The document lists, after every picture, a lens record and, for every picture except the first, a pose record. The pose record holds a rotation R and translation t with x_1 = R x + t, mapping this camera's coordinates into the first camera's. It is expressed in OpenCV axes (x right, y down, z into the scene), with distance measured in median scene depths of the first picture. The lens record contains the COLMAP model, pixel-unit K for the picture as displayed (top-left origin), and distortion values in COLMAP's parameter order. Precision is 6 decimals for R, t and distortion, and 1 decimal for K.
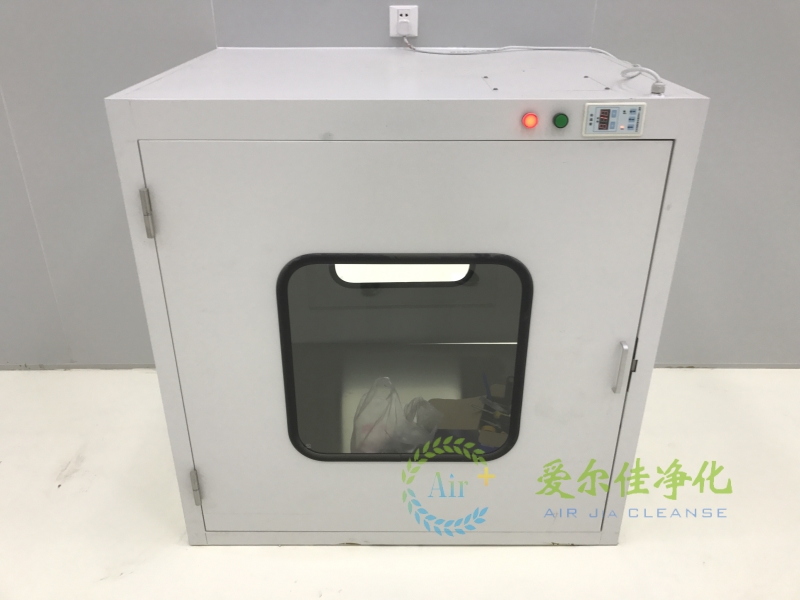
lens RADIAL K [[650.8, 0, 400.0], [0, 650.8, 300.2], [0, 0, 1]] dist [0.046067, 0.005730]
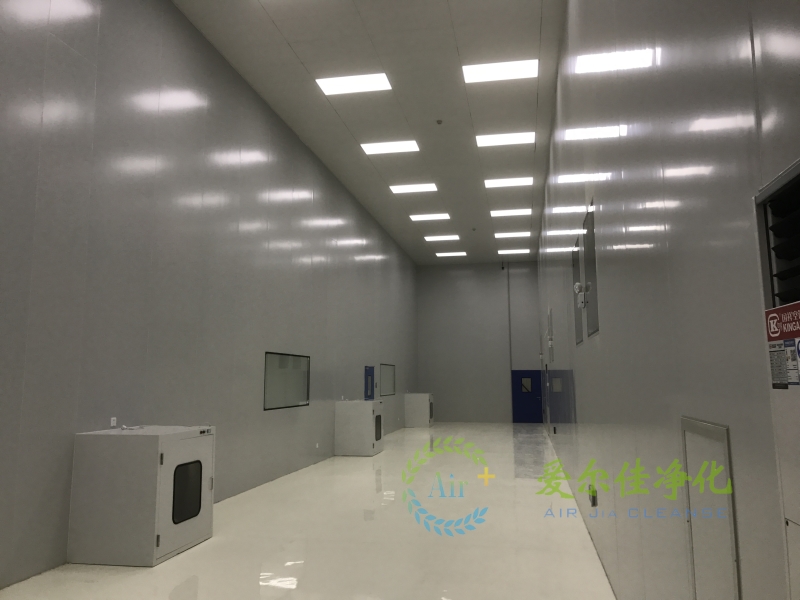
lens RADIAL K [[650.8, 0, 400.2], [0, 650.8, 299.2], [0, 0, 1]] dist [0.046067, 0.005730]
pose [[0.191802, 0.121796, 0.973847, -3.817977], [0.447838, 0.872081, -0.197272, 0.443410], [-0.873300, 0.473963, 0.112722, -1.218849]]
